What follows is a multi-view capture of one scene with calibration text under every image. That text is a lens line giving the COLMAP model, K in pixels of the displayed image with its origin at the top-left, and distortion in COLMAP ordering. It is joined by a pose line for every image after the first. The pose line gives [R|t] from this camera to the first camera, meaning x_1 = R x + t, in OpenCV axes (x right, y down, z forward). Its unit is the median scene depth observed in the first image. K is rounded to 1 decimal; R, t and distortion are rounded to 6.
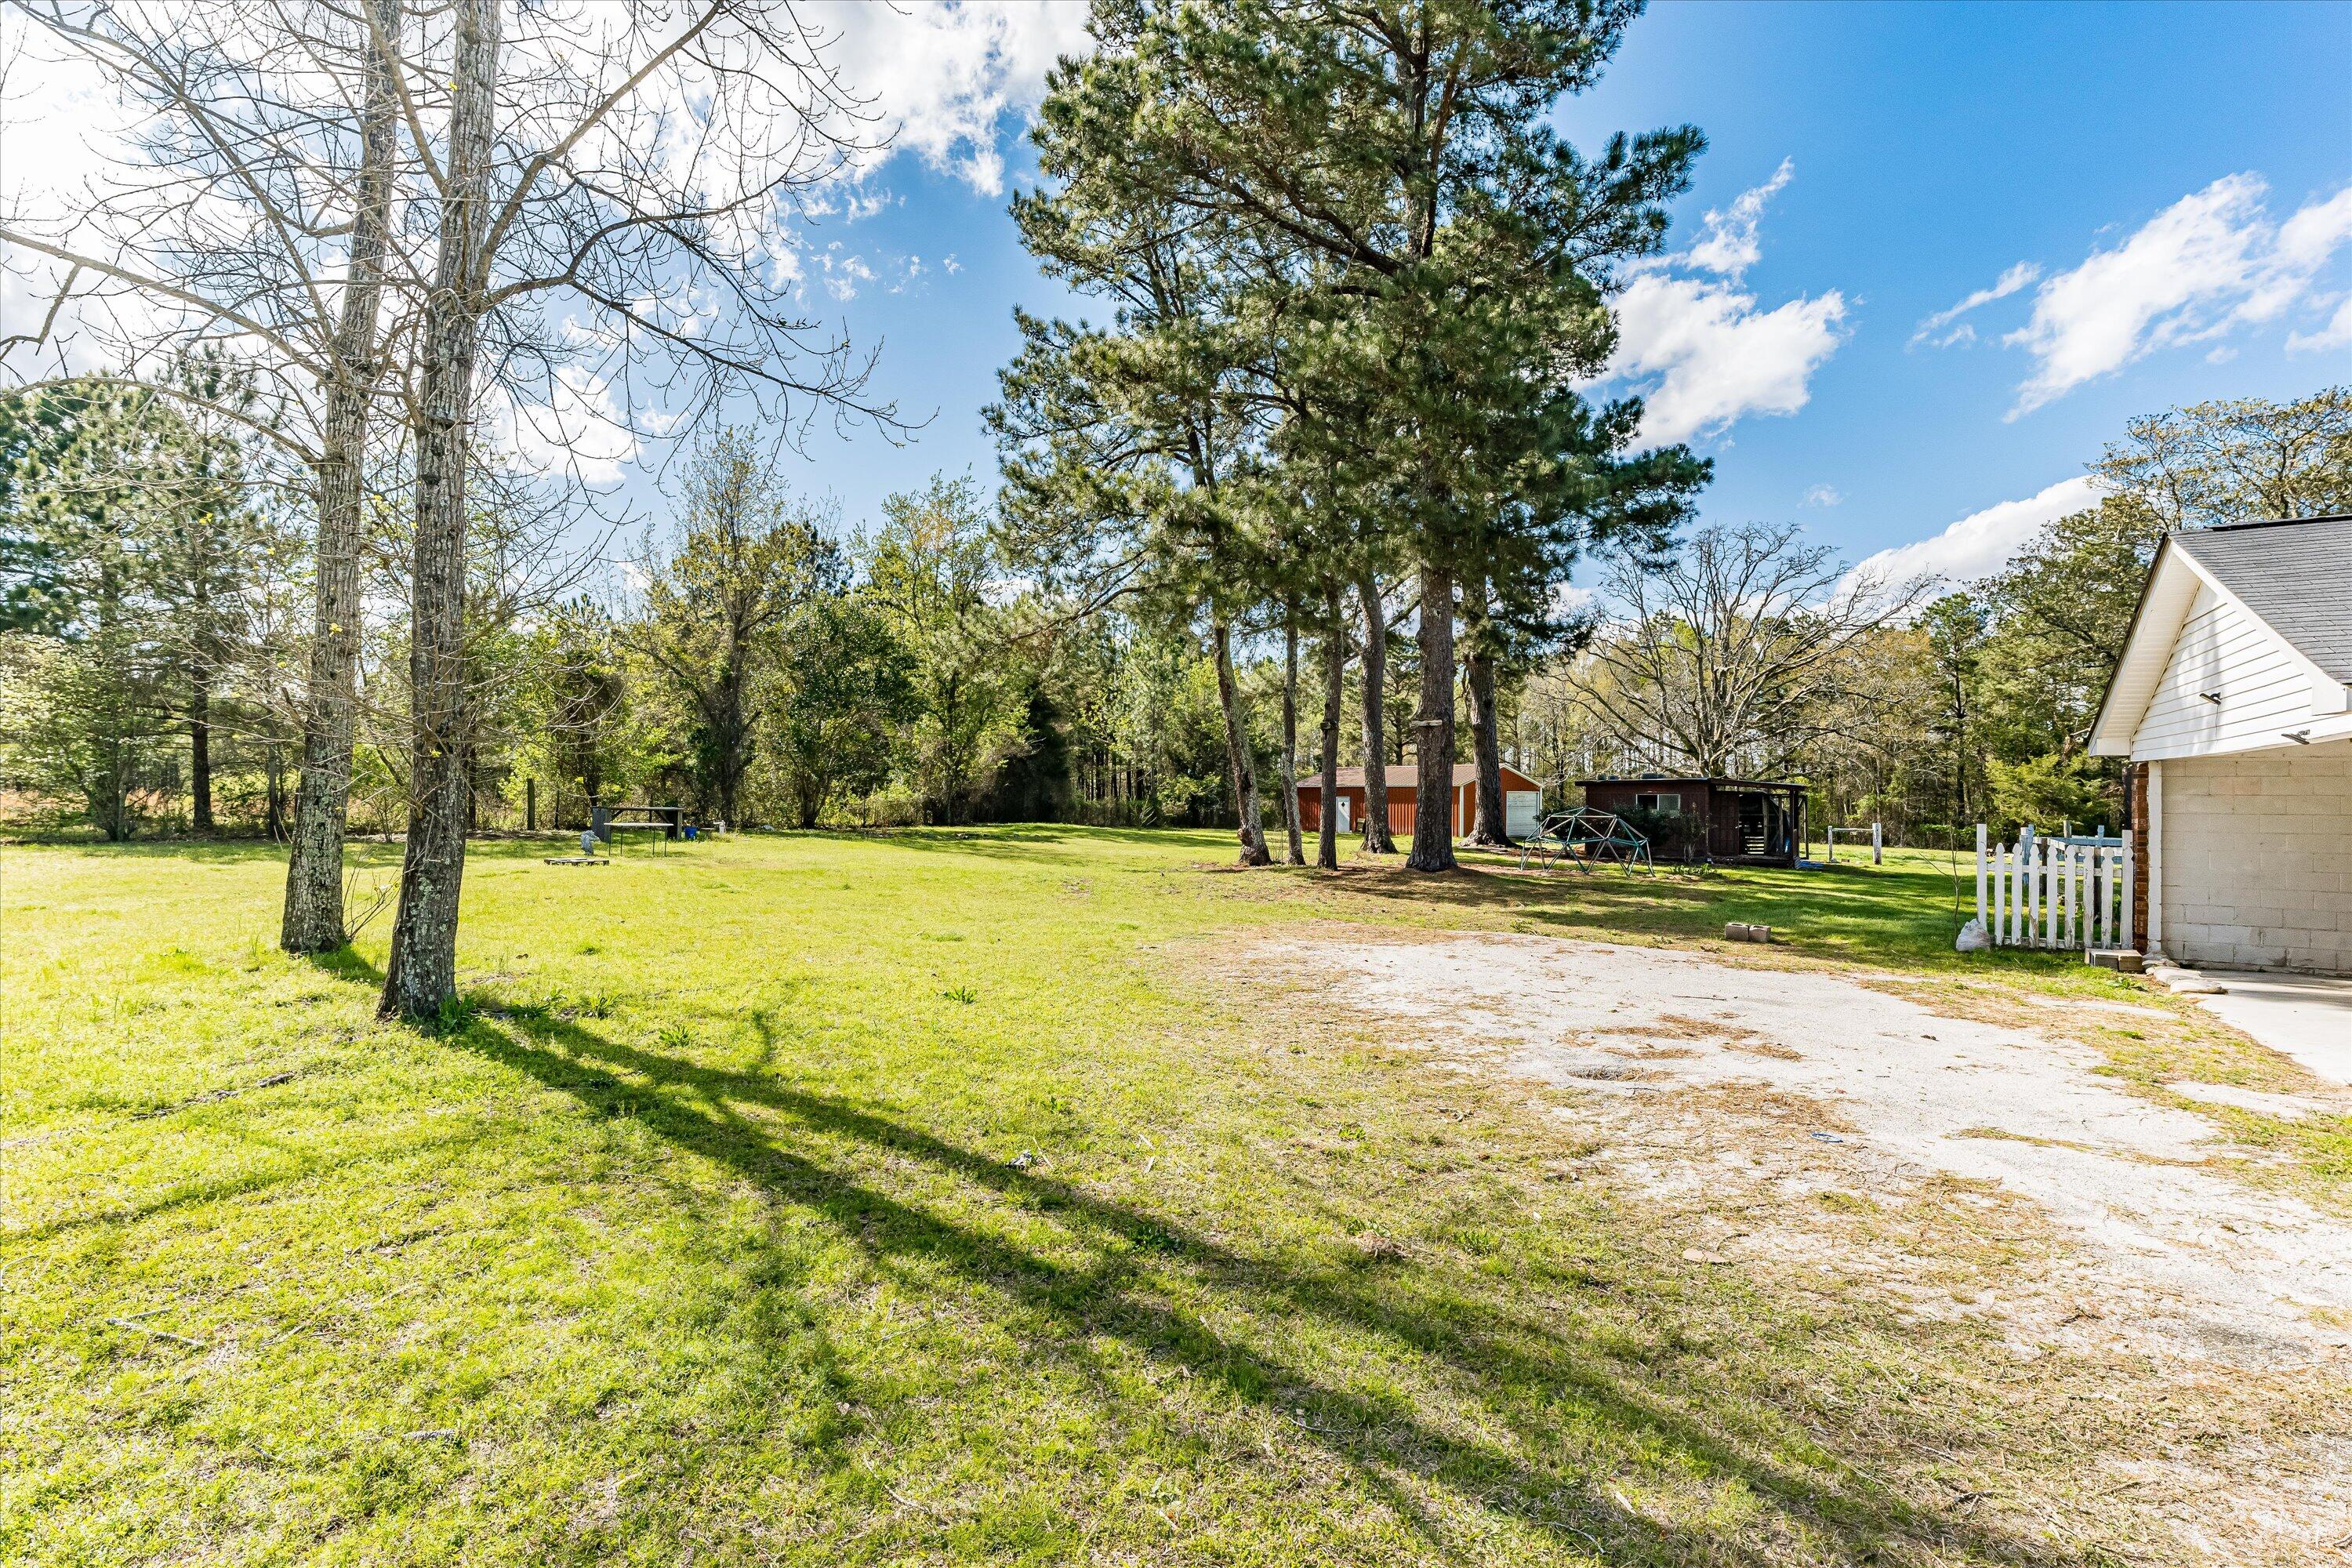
lens RADIAL K [[1044.8, 0, 1169.2], [0, 1044.8, 789.0], [0, 0, 1]] dist [-0.003631, -0.000357]
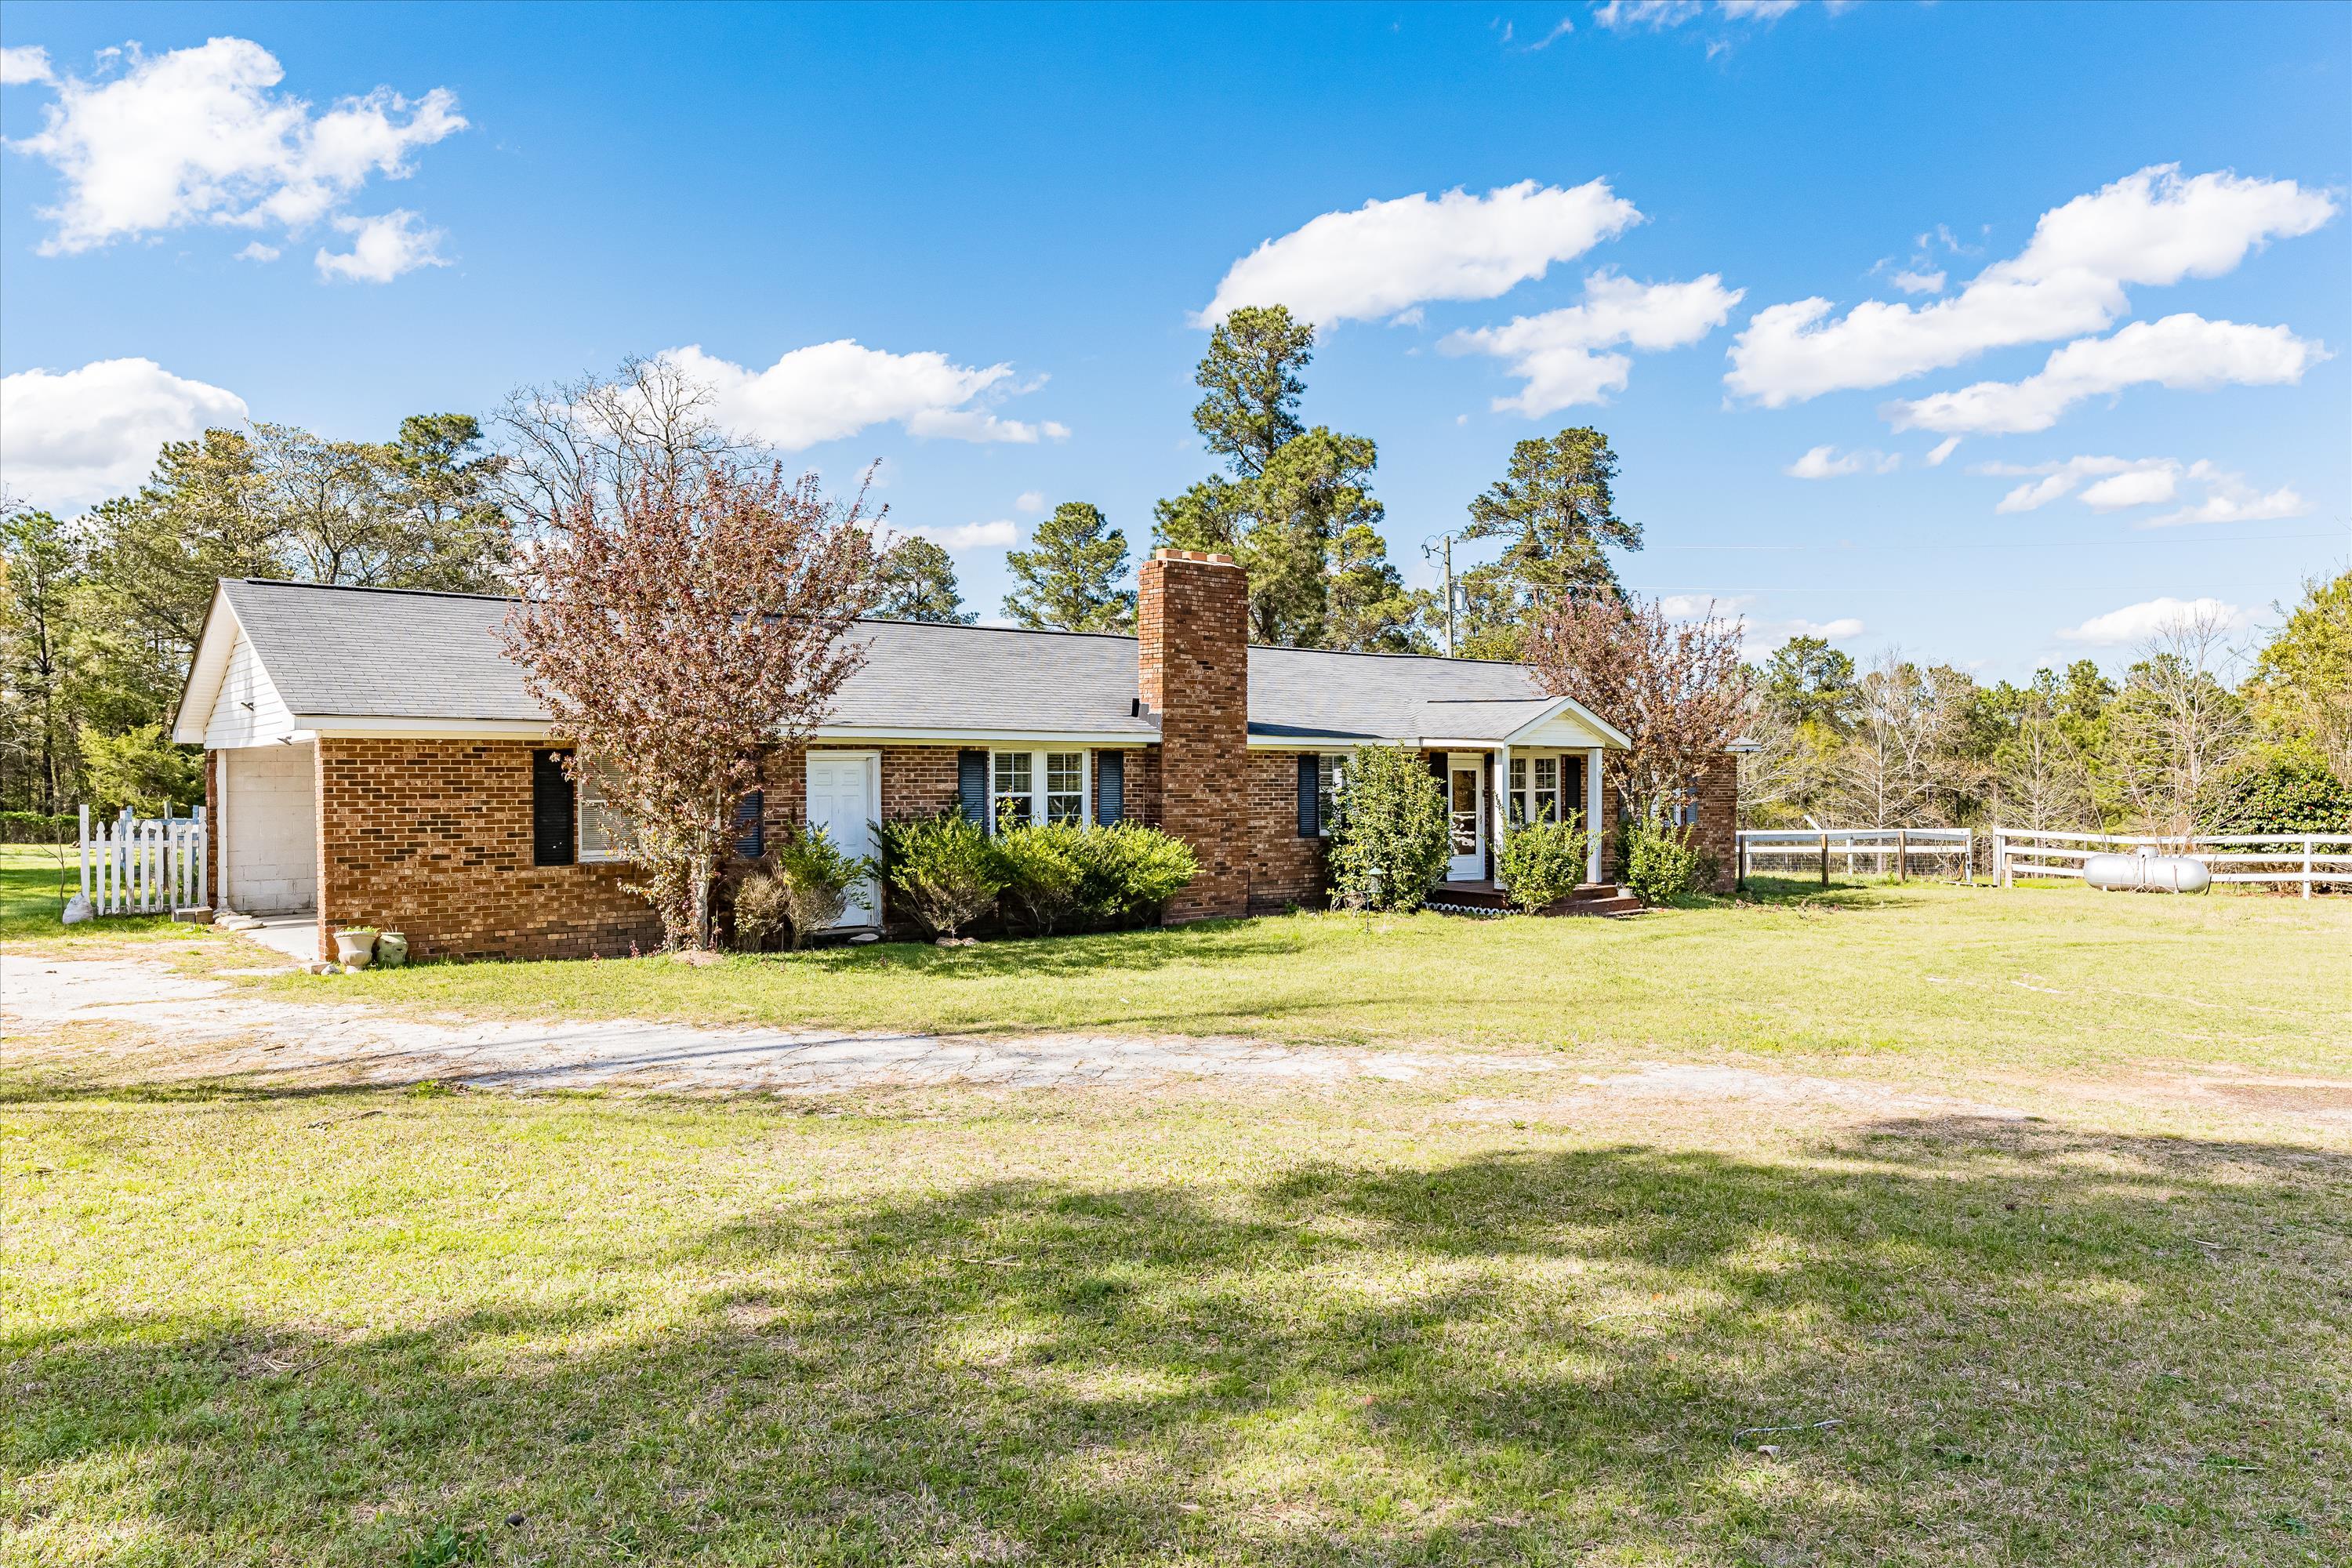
lens RADIAL K [[1561.5, 0, 1182.8], [0, 1561.5, 785.0], [0, 0, 1]] dist [-0.019033, 0.006965]
pose [[0.281342, -0.015027, 0.959490, -0.210870], [0.000170, 0.999878, 0.015609, -0.005894], [-0.959608, -0.004228, 0.281310, -0.260491]]
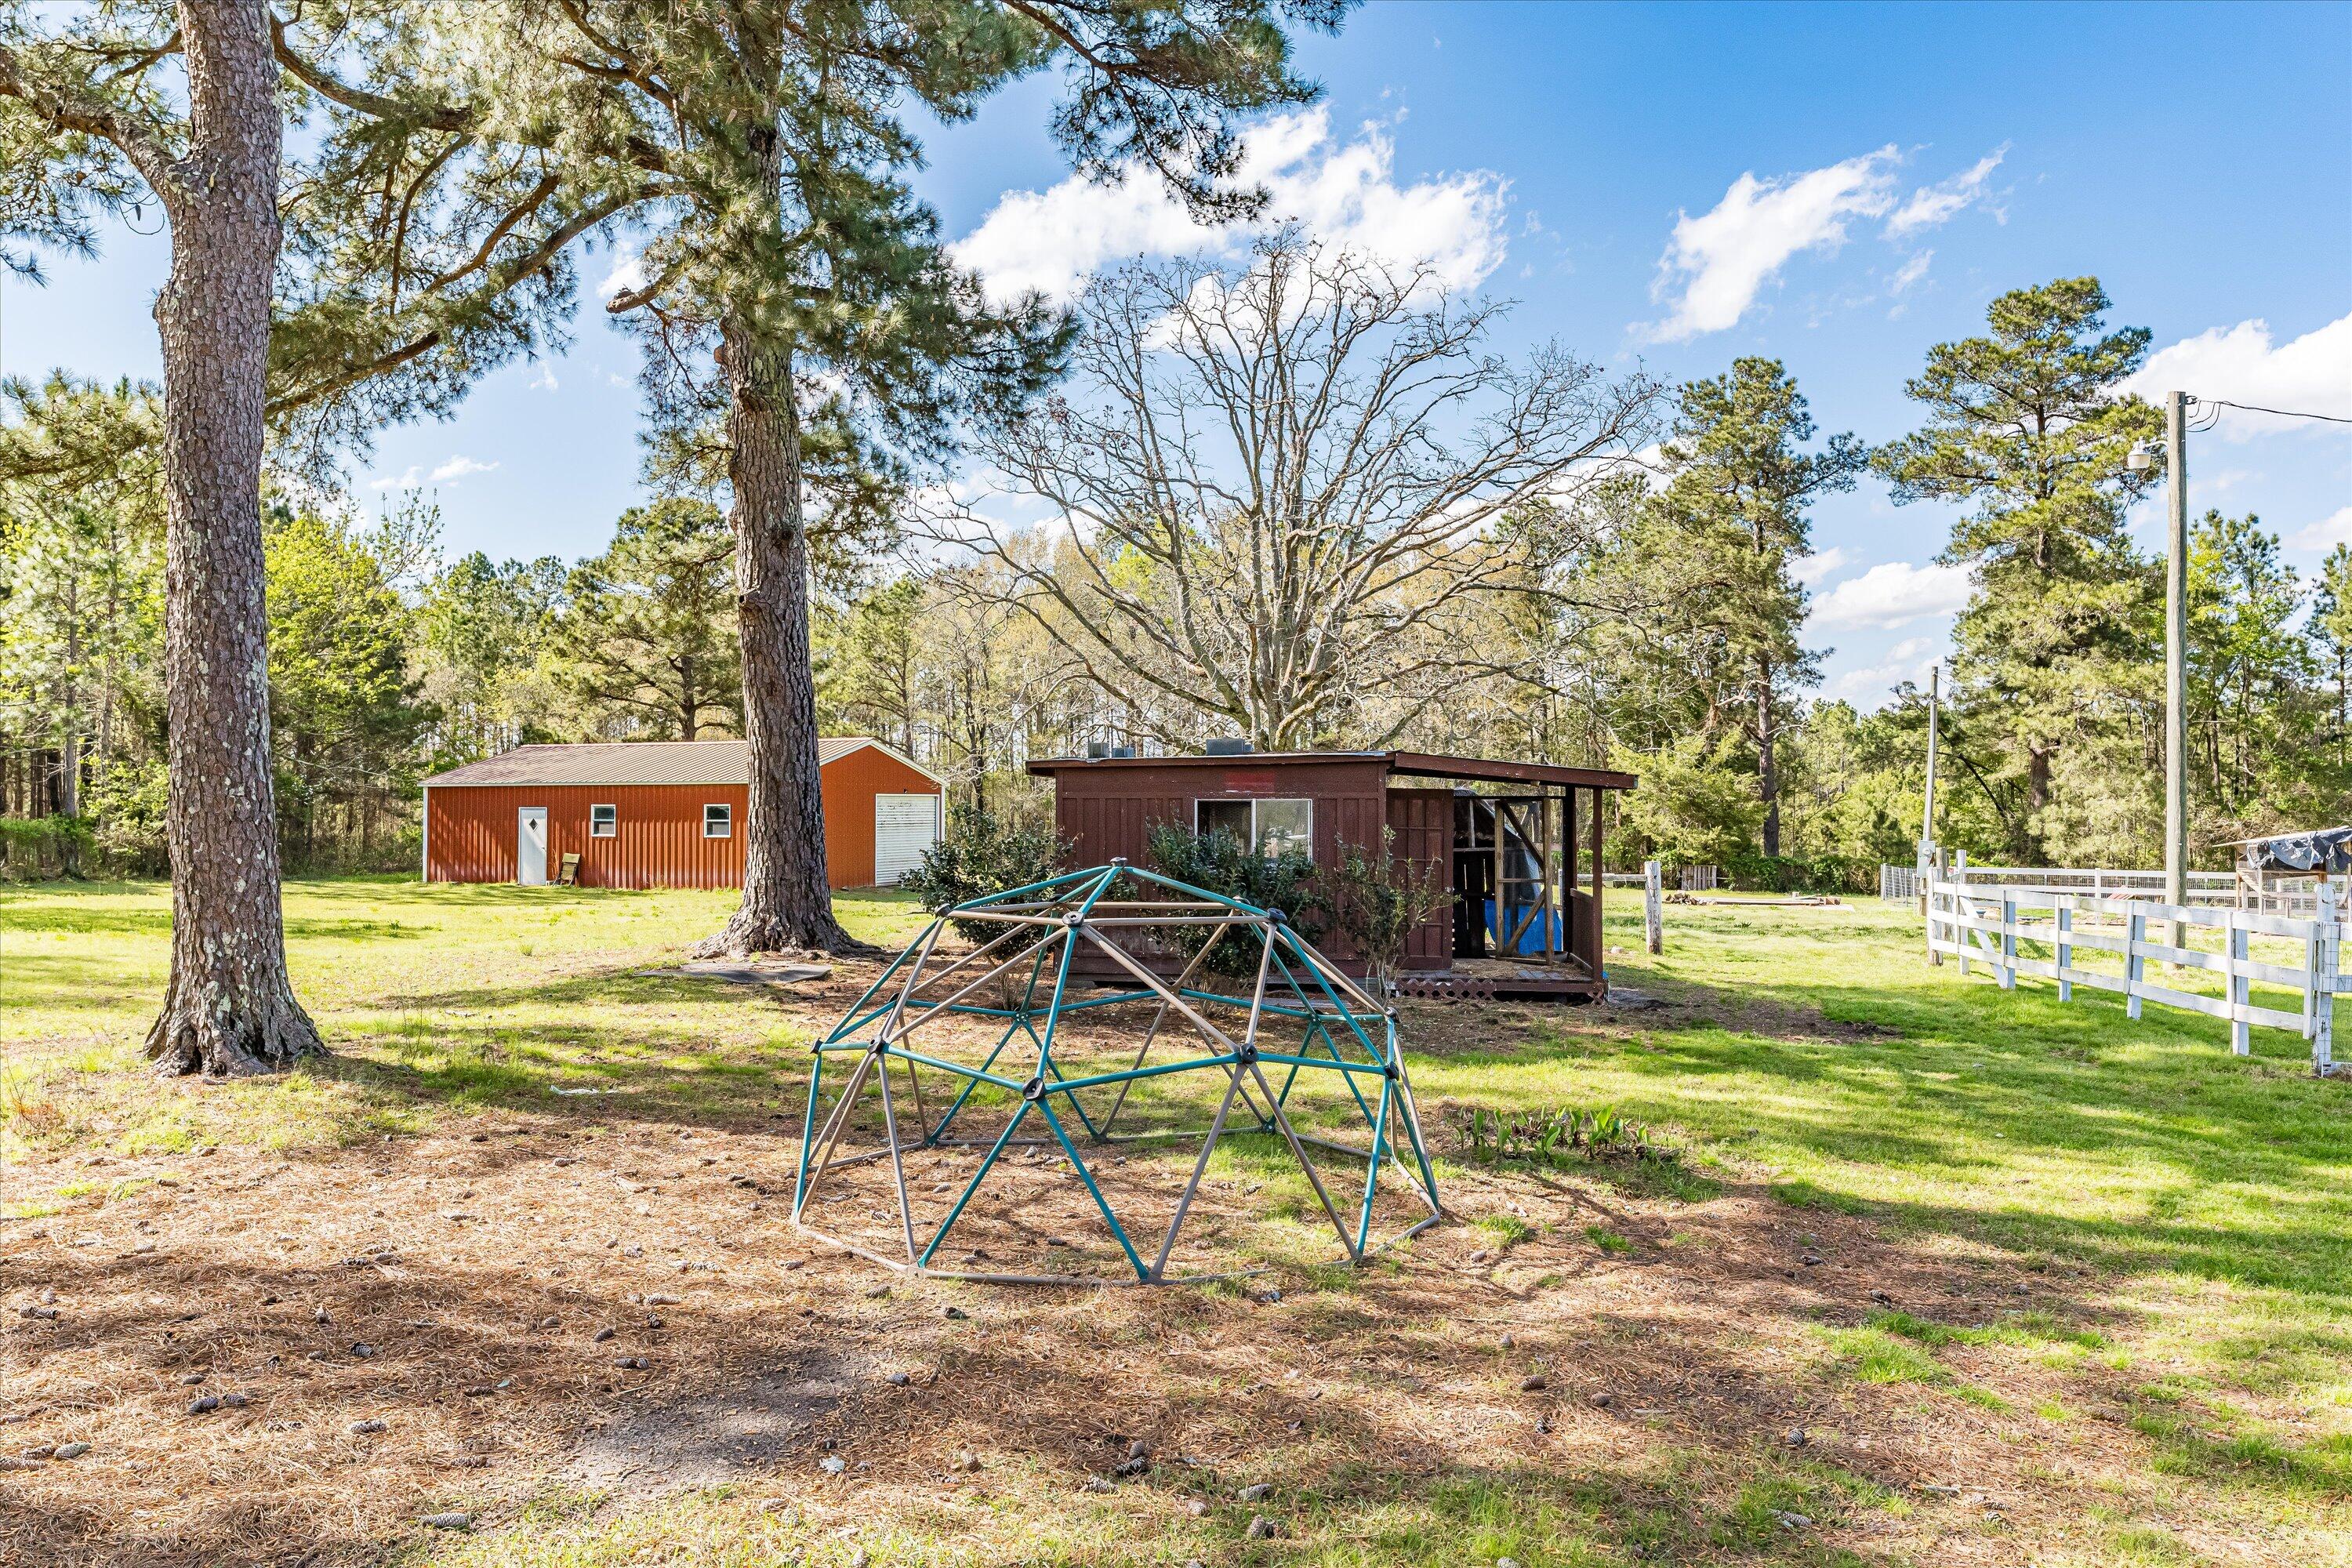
lens RADIAL K [[1146.6, 0, 1176.3], [0, 1146.6, 790.1], [0, 0, 1]] dist [-0.001787, -0.000918]
pose [[0.861896, -0.000472, 0.507086, 0.333671], [0.002289, 0.999993, -0.002958, 0.004673], [-0.507081, 0.003710, 0.861891, 0.903240]]
